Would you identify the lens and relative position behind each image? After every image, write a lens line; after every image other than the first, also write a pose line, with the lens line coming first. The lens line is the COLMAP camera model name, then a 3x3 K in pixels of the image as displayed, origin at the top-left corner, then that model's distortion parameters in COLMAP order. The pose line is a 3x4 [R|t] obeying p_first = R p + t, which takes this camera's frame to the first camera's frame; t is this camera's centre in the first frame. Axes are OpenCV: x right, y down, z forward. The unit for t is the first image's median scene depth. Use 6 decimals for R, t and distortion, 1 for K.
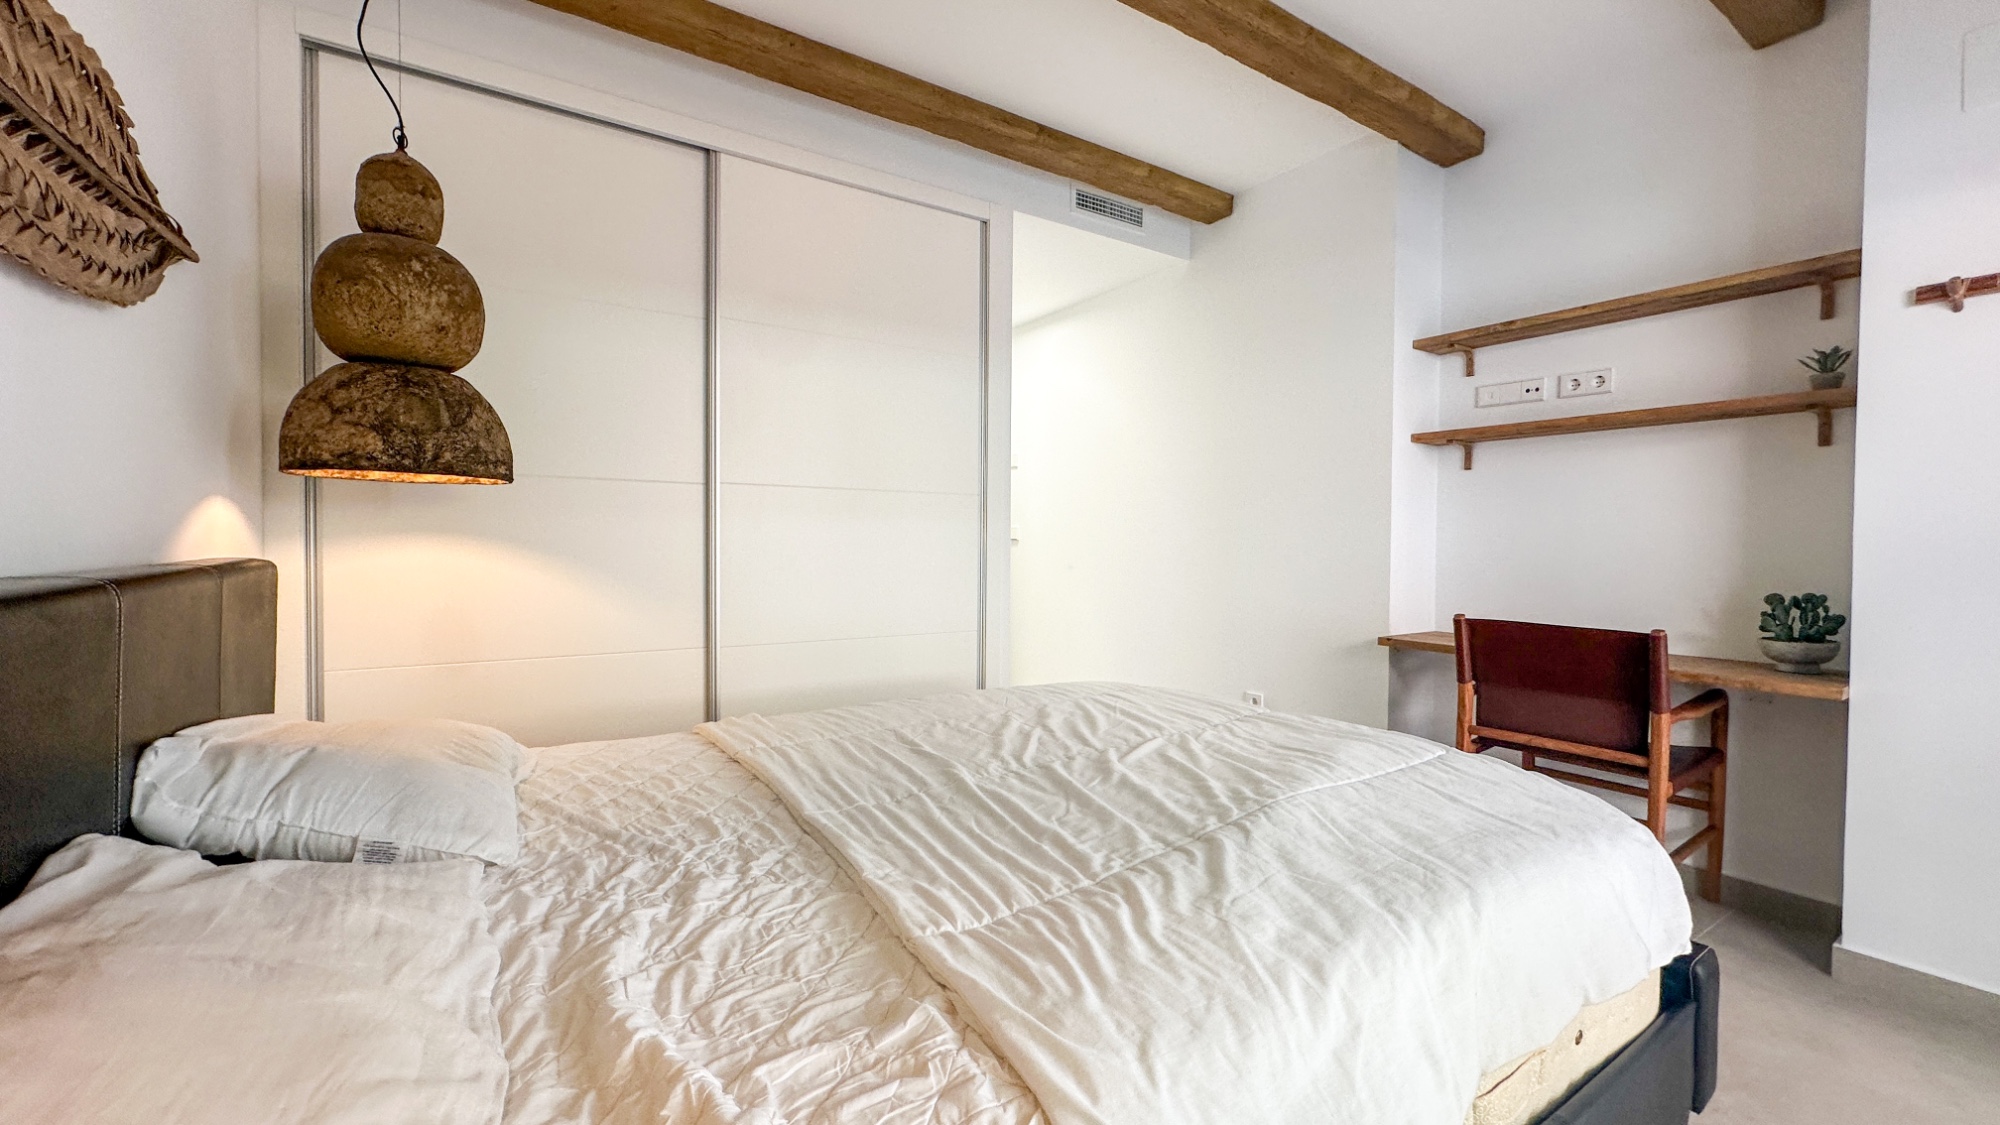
lens RADIAL K [[792.5, 0, 1002.4], [0, 792.5, 560.8], [0, 0, 1]] dist [-0.000051, -0.000004]
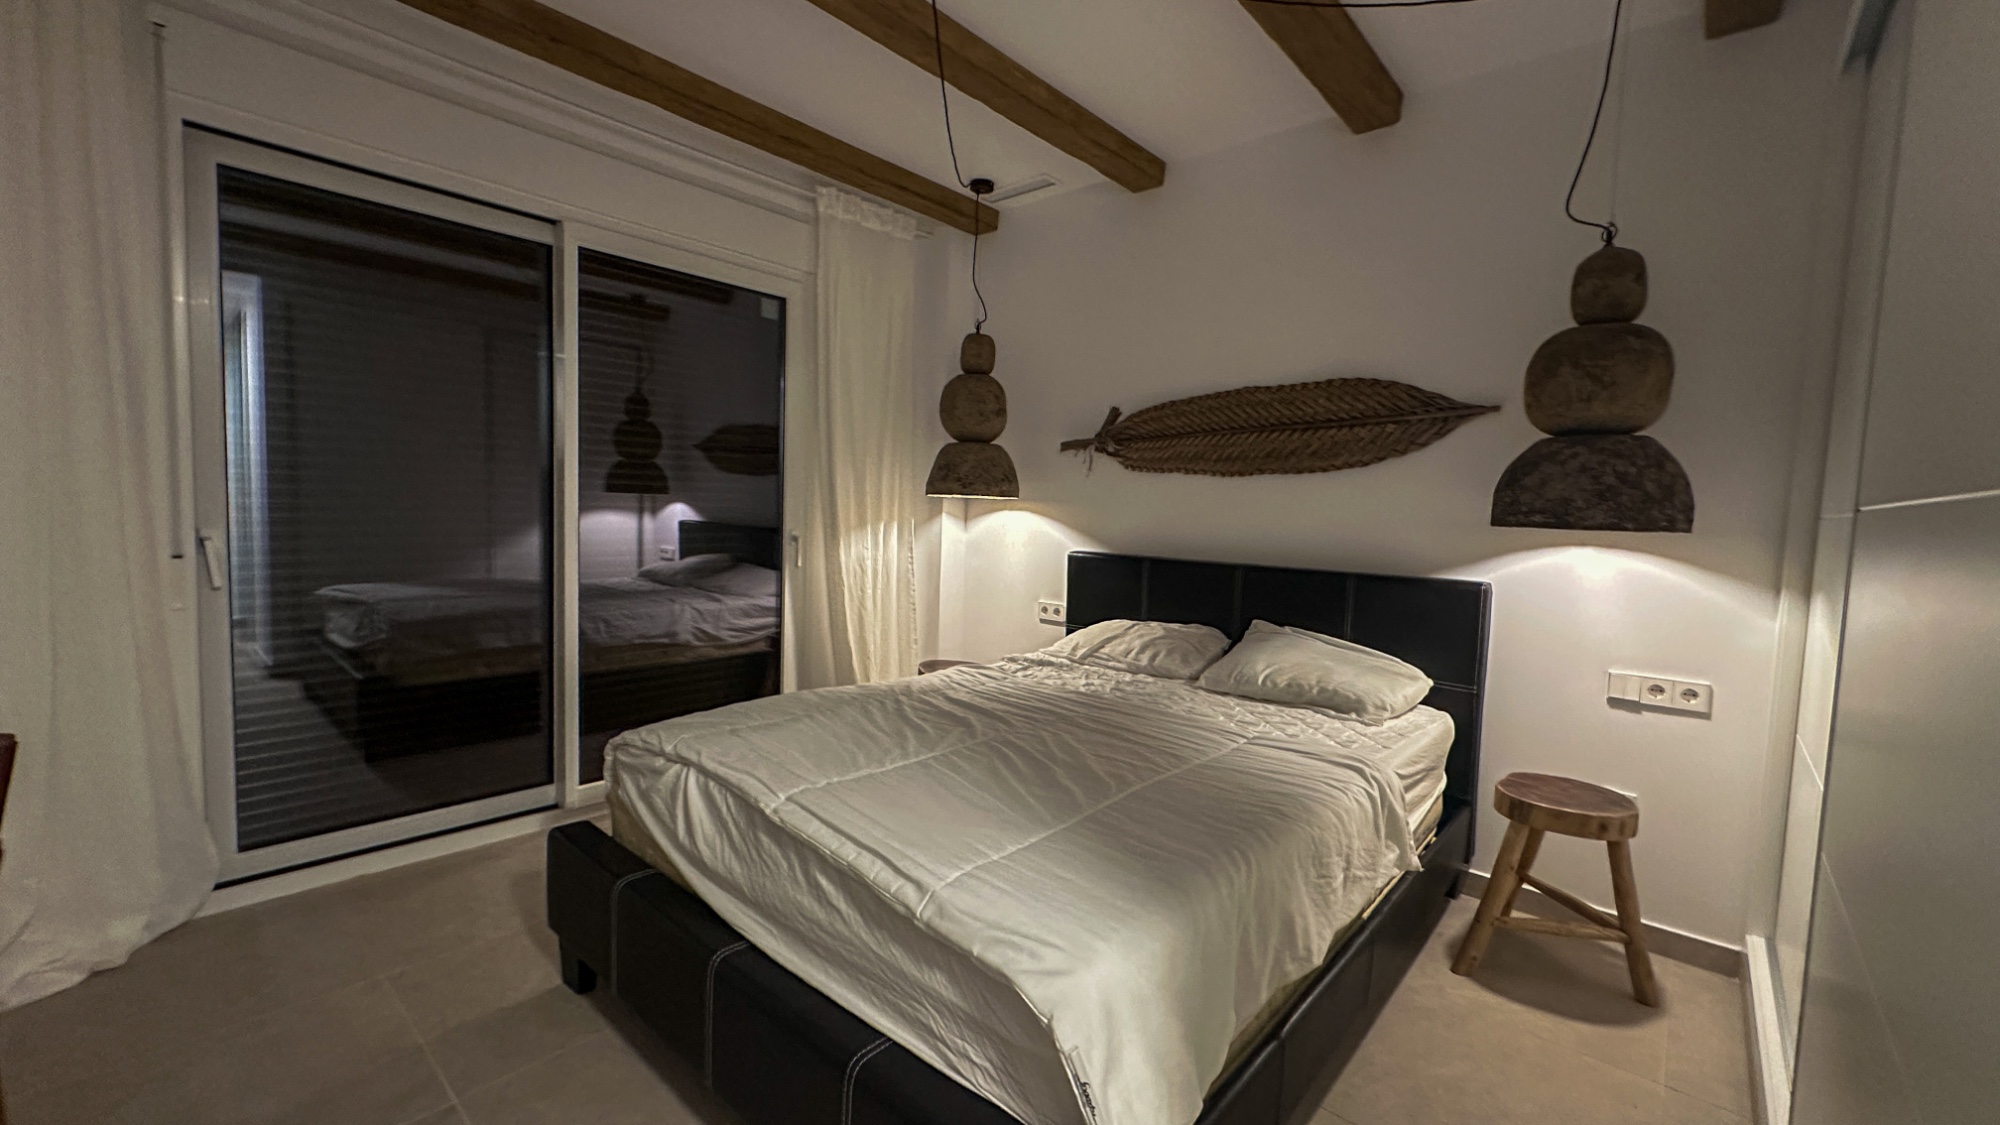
lens RADIAL K [[792.5, 0, 1002.4], [0, 792.5, 560.8], [0, 0, 1]] dist [-0.000051, -0.000004]
pose [[-0.966246, -0.023514, -0.256545, 0.379623], [-0.049318, 0.994291, 0.094618, -0.131626], [0.252856, 0.104077, -0.961890, 1.986515]]
